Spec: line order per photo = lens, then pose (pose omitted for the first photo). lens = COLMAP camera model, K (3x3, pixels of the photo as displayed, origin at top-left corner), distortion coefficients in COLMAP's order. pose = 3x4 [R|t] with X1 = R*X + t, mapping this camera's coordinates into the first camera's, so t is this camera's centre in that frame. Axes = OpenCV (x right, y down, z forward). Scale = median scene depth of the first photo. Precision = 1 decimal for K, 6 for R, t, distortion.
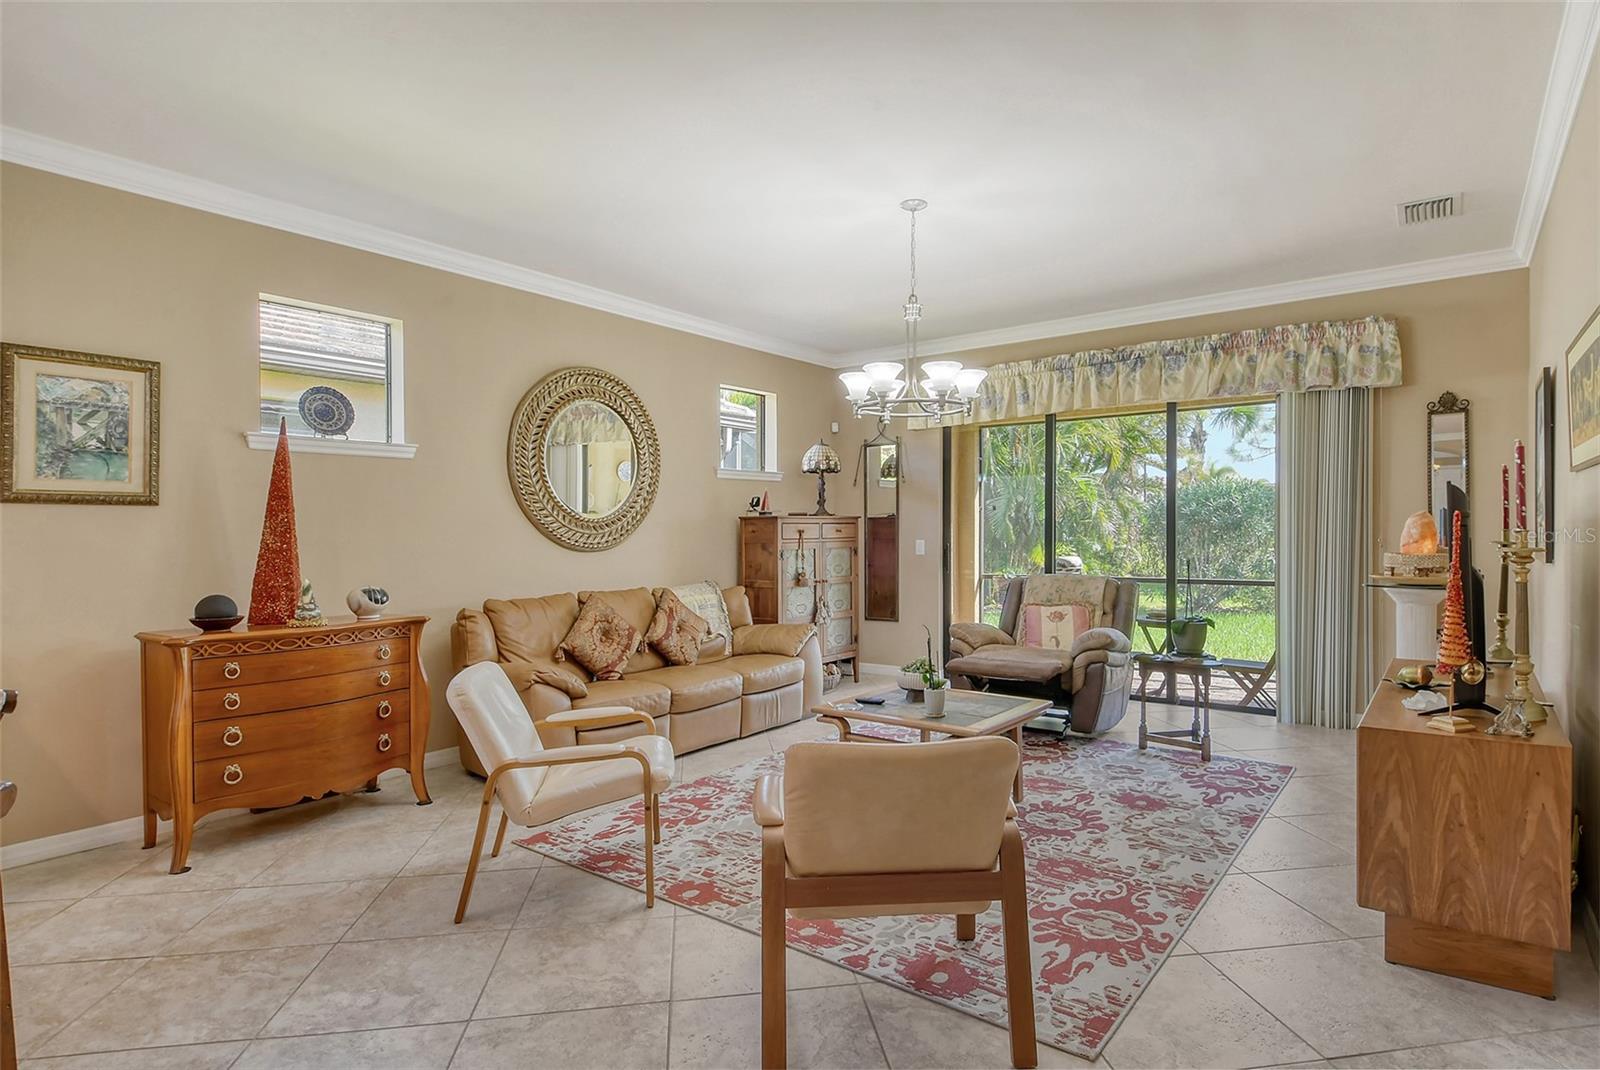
lens RADIAL K [[838.1, 0, 804.1], [0, 838.1, 549.6], [0, 0, 1]] dist [0.017189, -0.024493]
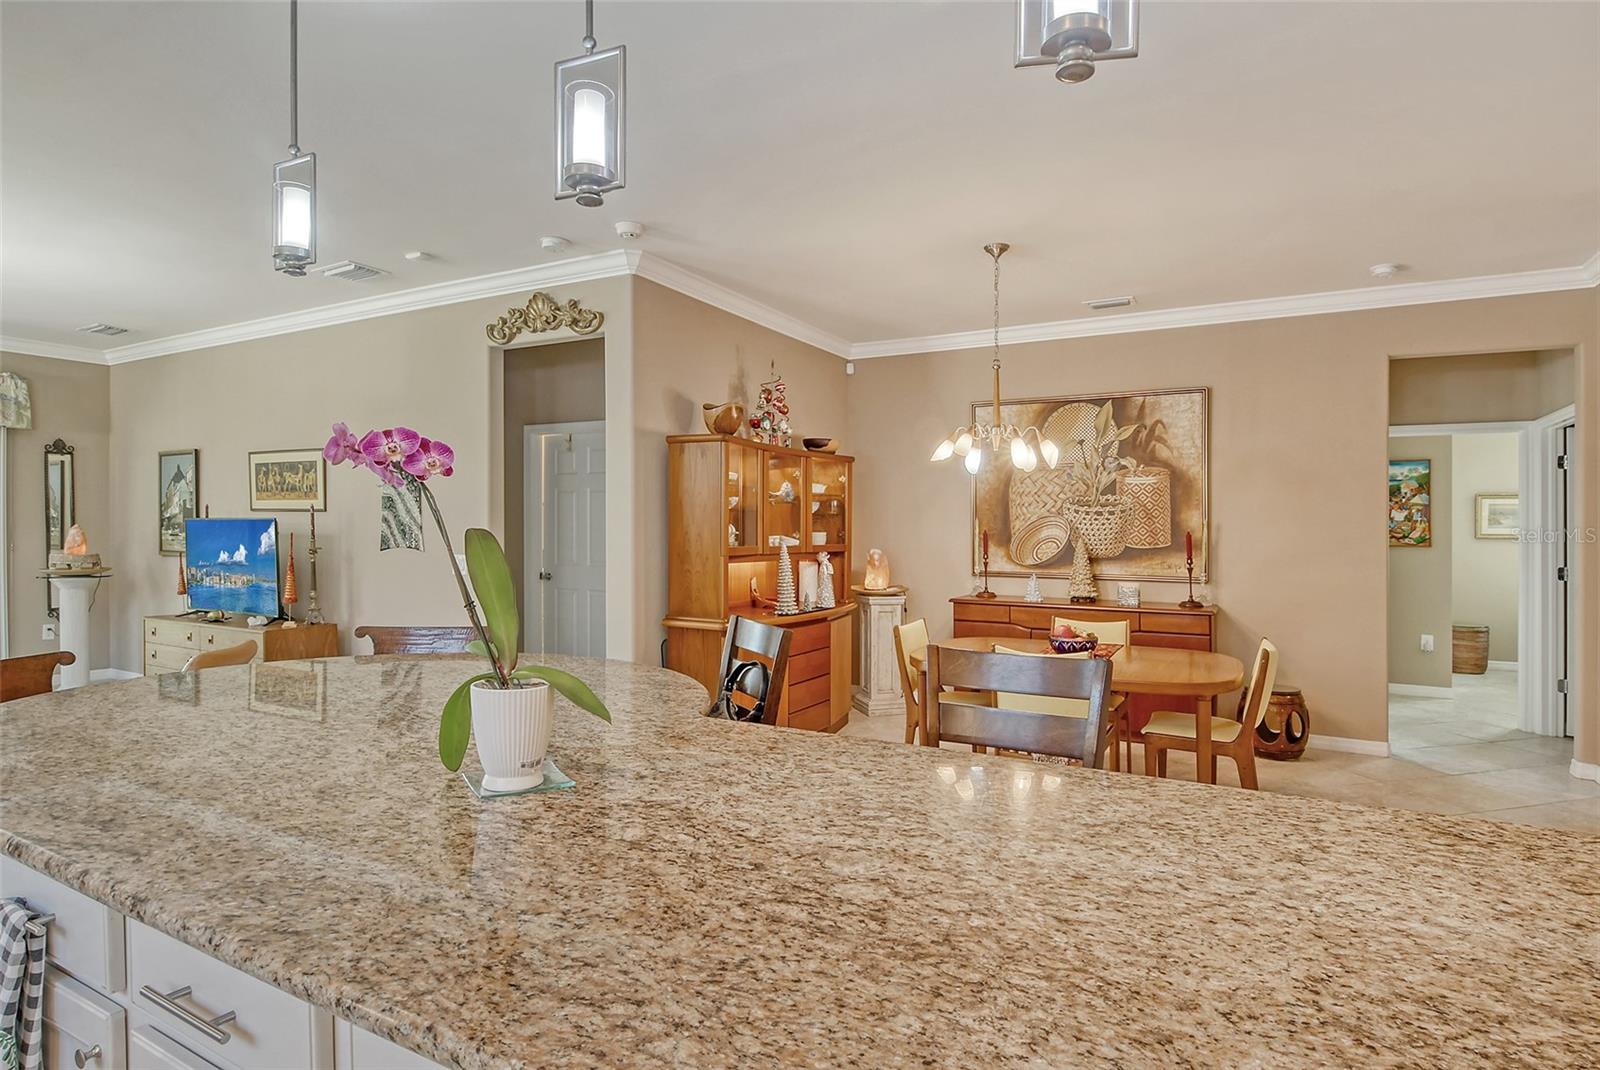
lens RADIAL K [[855.2, 0, 827.0], [0, 855.2, 530.5], [0, 0, 1]] dist [0.015199, -0.026461]
pose [[-0.154127, 0.004182, 0.988042, -0.792881], [0.018221, 0.999833, -0.001390, -0.006902], [-0.987883, 0.017789, -0.154178, -0.051506]]
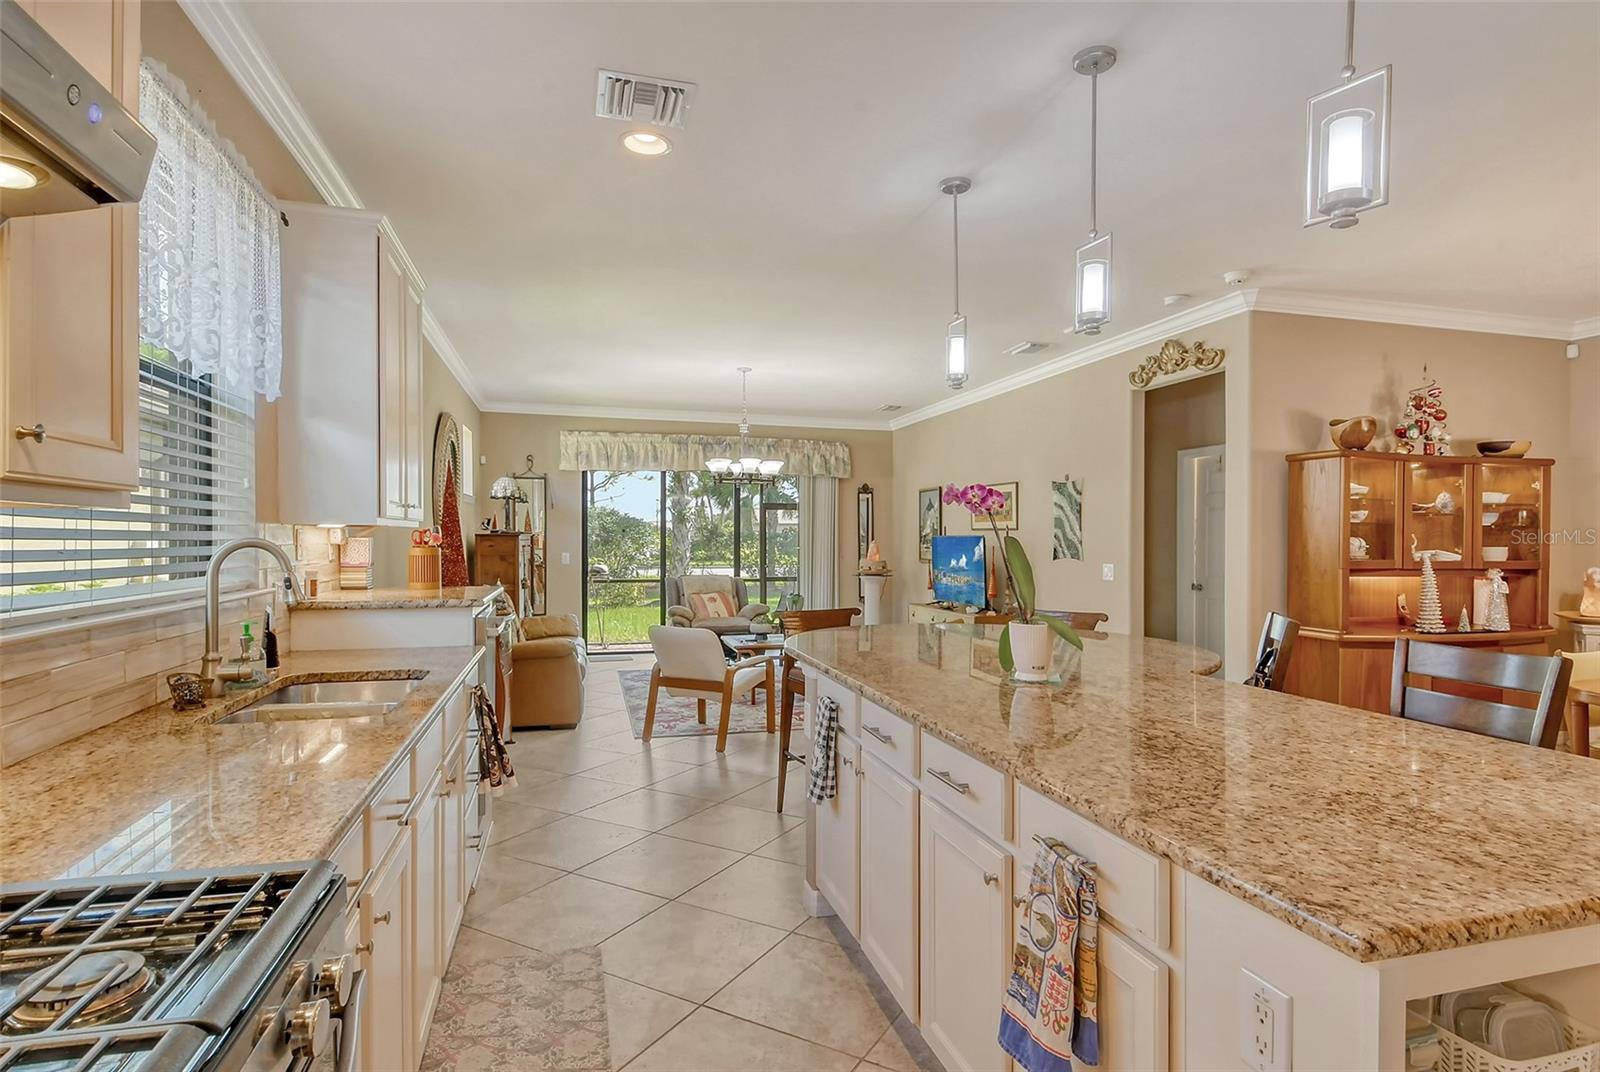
lens RADIAL K [[847.6, 0, 821.5], [0, 847.6, 532.1], [0, 0, 1]] dist [0.032819, -0.031629]
pose [[0.596345, 0.020120, 0.802476, -0.951106], [0.007836, 0.999492, -0.030883, 0.000885], [-0.802690, 0.024705, 0.595885, -0.173921]]
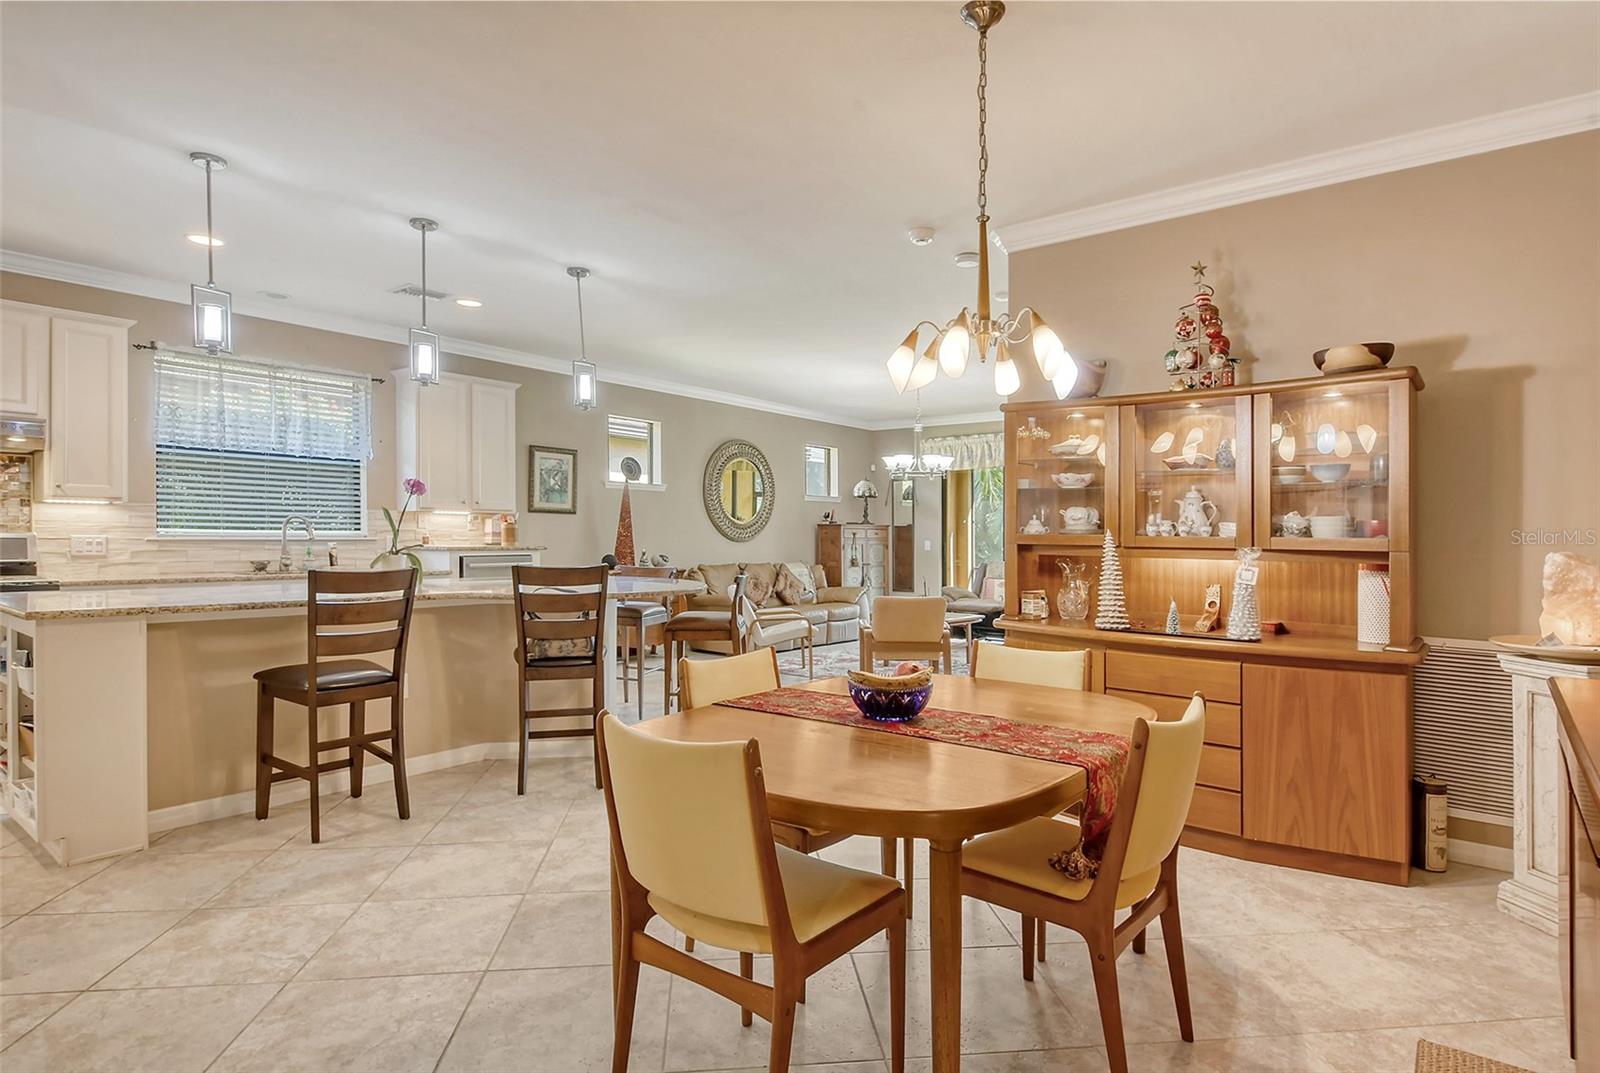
lens RADIAL K [[853.2, 0, 808.0], [0, 853.2, 539.5], [0, 0, 1]] dist [0.030385, -0.029190]
pose [[0.999715, 0.020493, -0.012257, -0.089909], [-0.020734, 0.999588, -0.019860, 0.030327], [0.011845, 0.020108, 0.999728, -0.834472]]
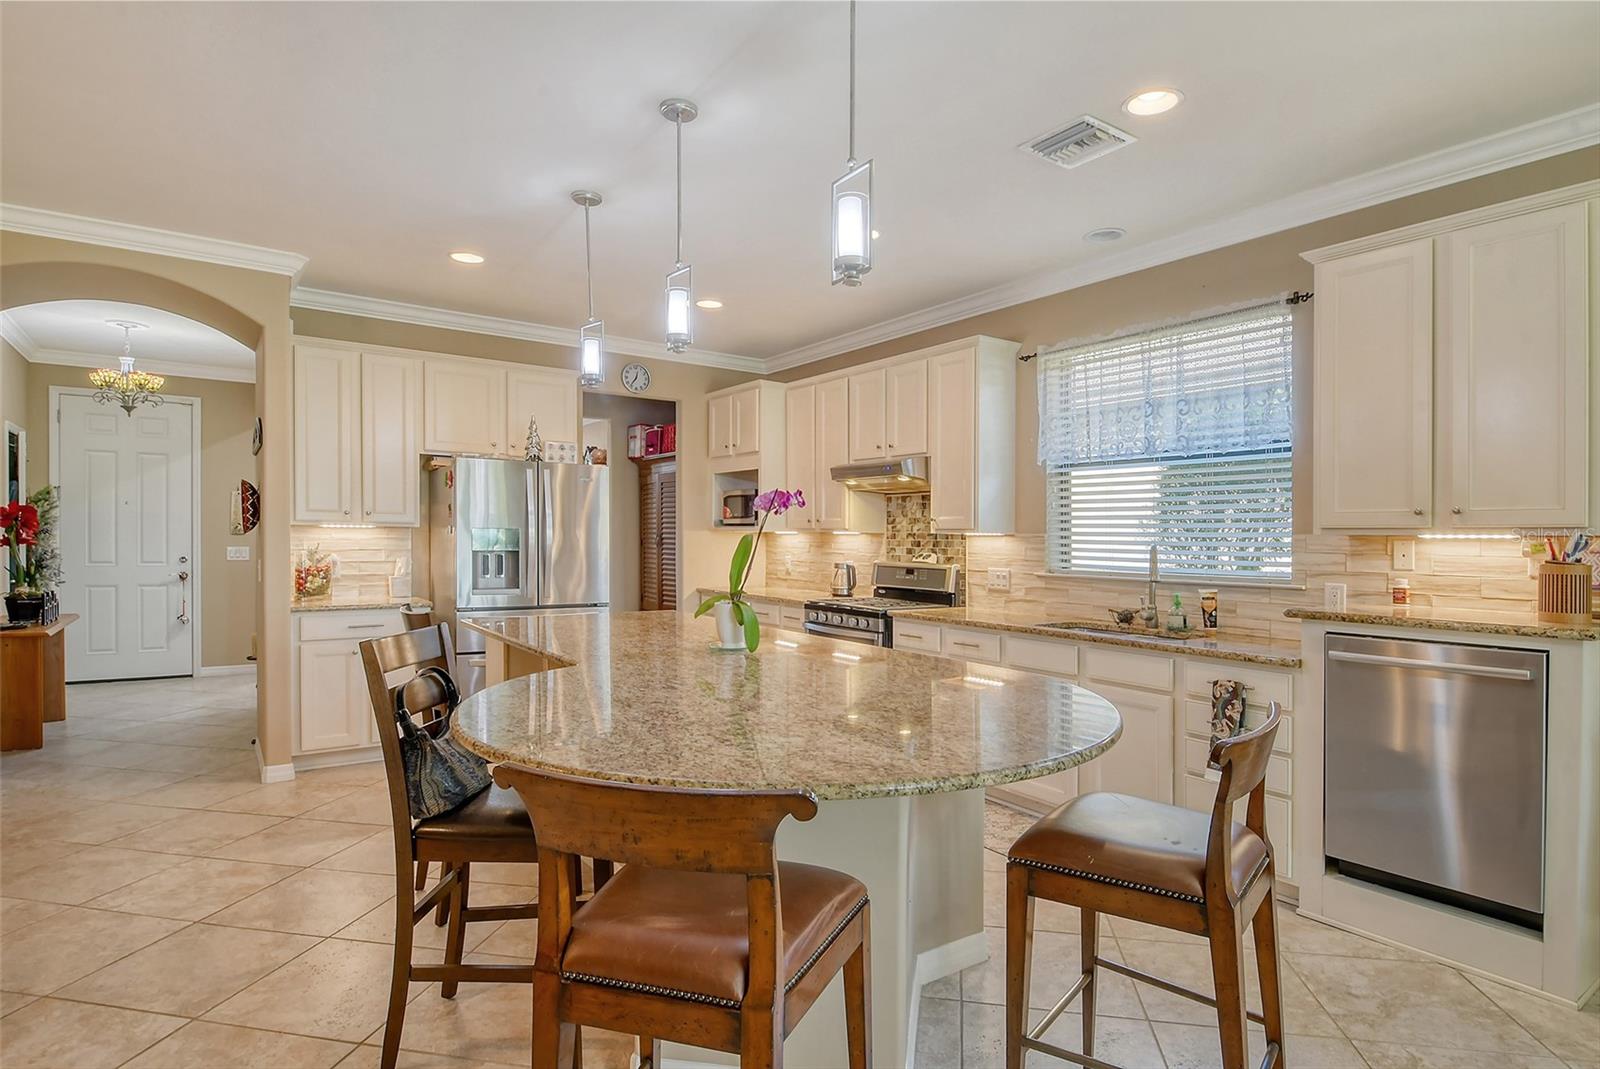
lens RADIAL K [[863.1, 0, 828.6], [0, 863.1, 543.6], [0, 0, 1]] dist [0.026900, -0.028845]
pose [[-0.295248, 0.009552, -0.955373, 0.041688], [-0.036154, 0.999122, 0.021162, -0.017834], [0.954736, 0.040788, -0.294643, 0.240826]]
